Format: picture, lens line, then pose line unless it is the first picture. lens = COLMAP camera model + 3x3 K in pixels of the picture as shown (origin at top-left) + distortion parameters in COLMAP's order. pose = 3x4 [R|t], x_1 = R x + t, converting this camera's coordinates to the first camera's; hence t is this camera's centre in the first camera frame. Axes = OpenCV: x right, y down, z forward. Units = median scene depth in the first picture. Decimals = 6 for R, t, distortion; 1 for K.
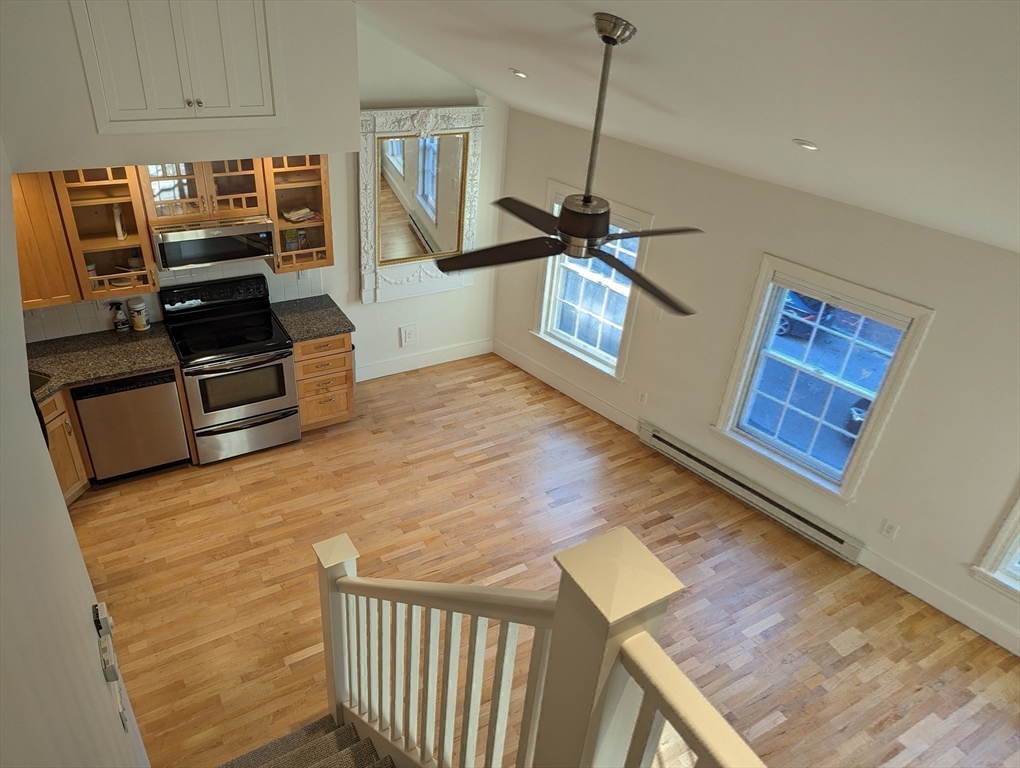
lens RADIAL K [[714.3, 0, 503.8], [0, 714.3, 383.6], [0, 0, 1]] dist [0.061095, -0.057301]
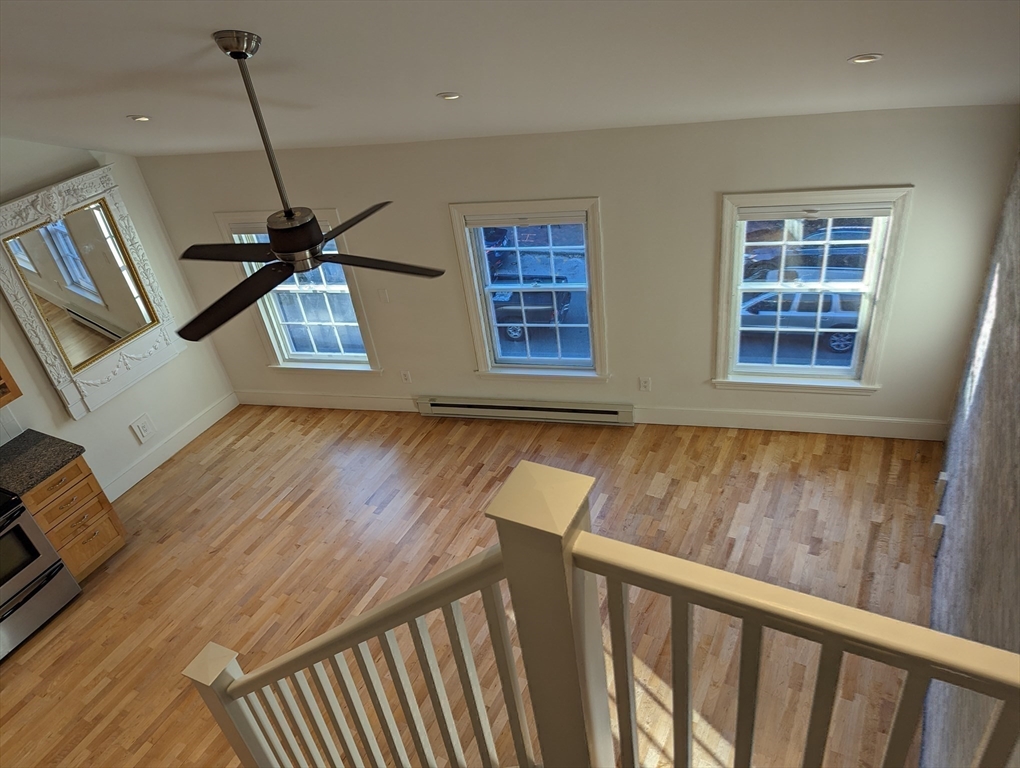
lens RADIAL K [[714.3, 0, 497.3], [0, 714.3, 390.5], [0, 0, 1]] dist [0.061095, -0.057301]
pose [[0.836282, -0.443365, 0.322583, -0.040657], [0.436937, 0.894310, 0.096420, -0.004898], [-0.331238, 0.060313, 0.941617, -0.007864]]
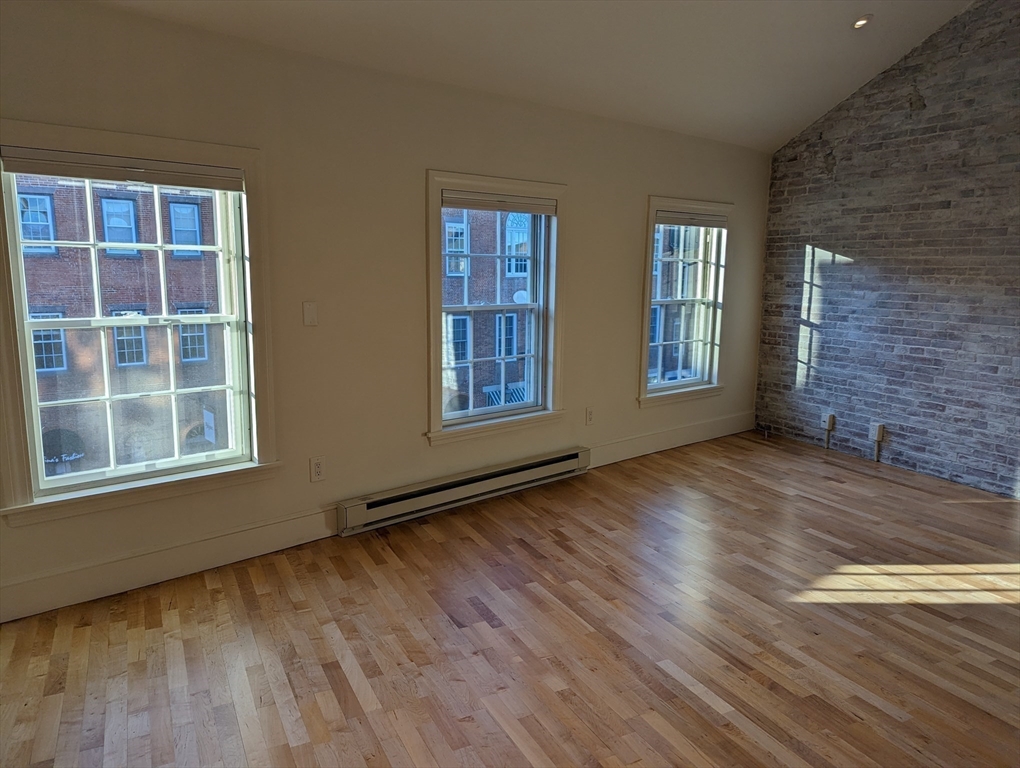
lens RADIAL K [[714.3, 0, 502.4], [0, 714.3, 391.1], [0, 0, 1]] dist [0.061095, -0.057301]
pose [[0.062574, -0.241669, 0.968339, -0.408584], [0.531155, 0.829489, 0.172693, -0.062965], [-0.844961, 0.503532, 0.180268, 0.819908]]
